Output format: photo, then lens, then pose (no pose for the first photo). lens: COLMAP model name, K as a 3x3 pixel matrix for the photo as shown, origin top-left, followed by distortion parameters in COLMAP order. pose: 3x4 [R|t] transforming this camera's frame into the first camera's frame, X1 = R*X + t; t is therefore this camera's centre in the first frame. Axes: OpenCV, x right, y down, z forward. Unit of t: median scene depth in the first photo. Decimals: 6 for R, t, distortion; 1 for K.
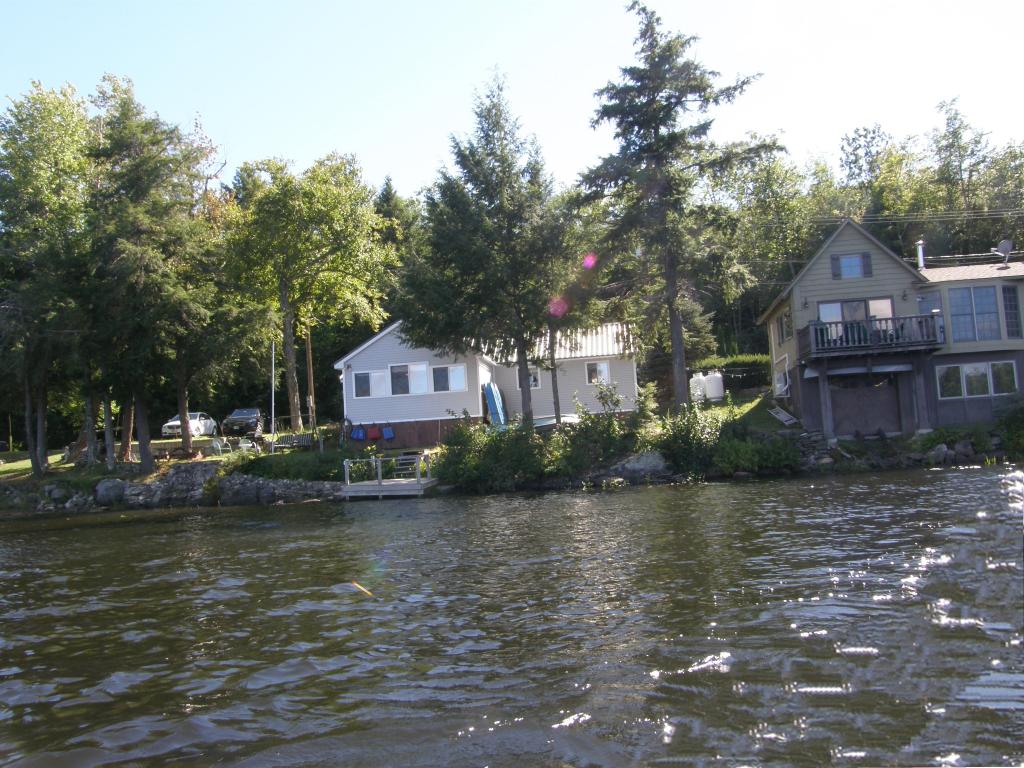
lens RADIAL K [[875.8, 0, 513.4], [0, 875.8, 384.4], [0, 0, 1]] dist [-0.162282, 0.142050]
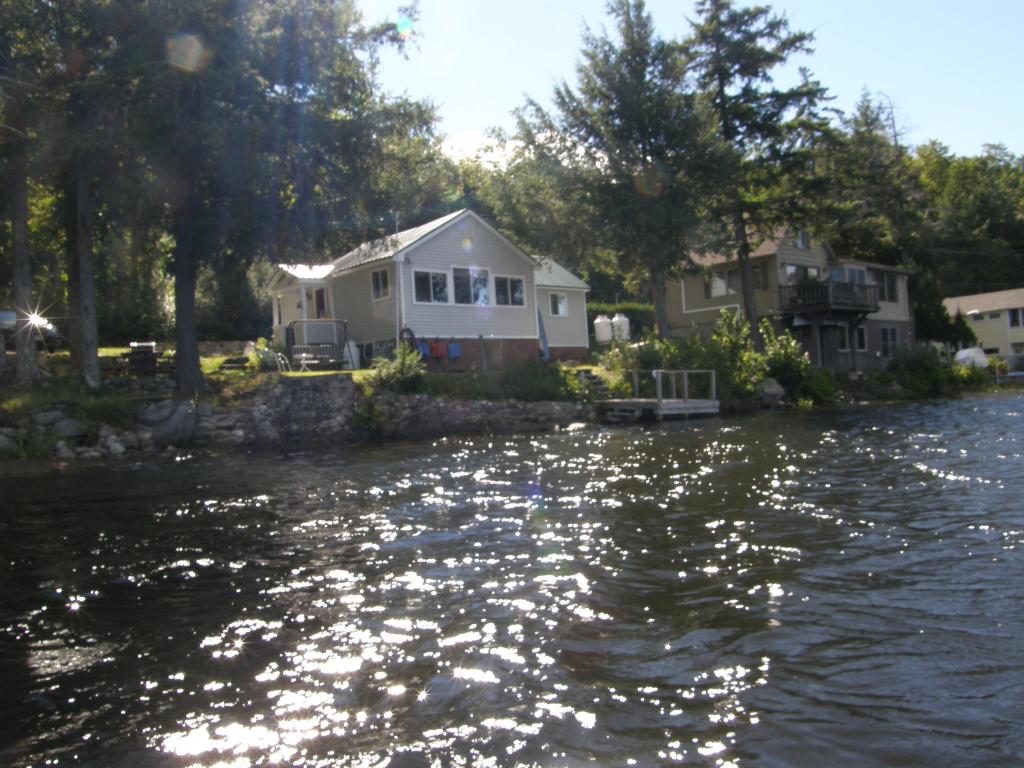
lens RADIAL K [[875.8, 0, 517.7], [0, 875.8, 376.3], [0, 0, 1]] dist [-0.162282, 0.142050]
pose [[0.654316, 0.043438, 0.754973, -0.779848], [-0.054061, 0.998481, -0.010596, 0.092765], [-0.754287, -0.033882, 0.655670, 0.479735]]
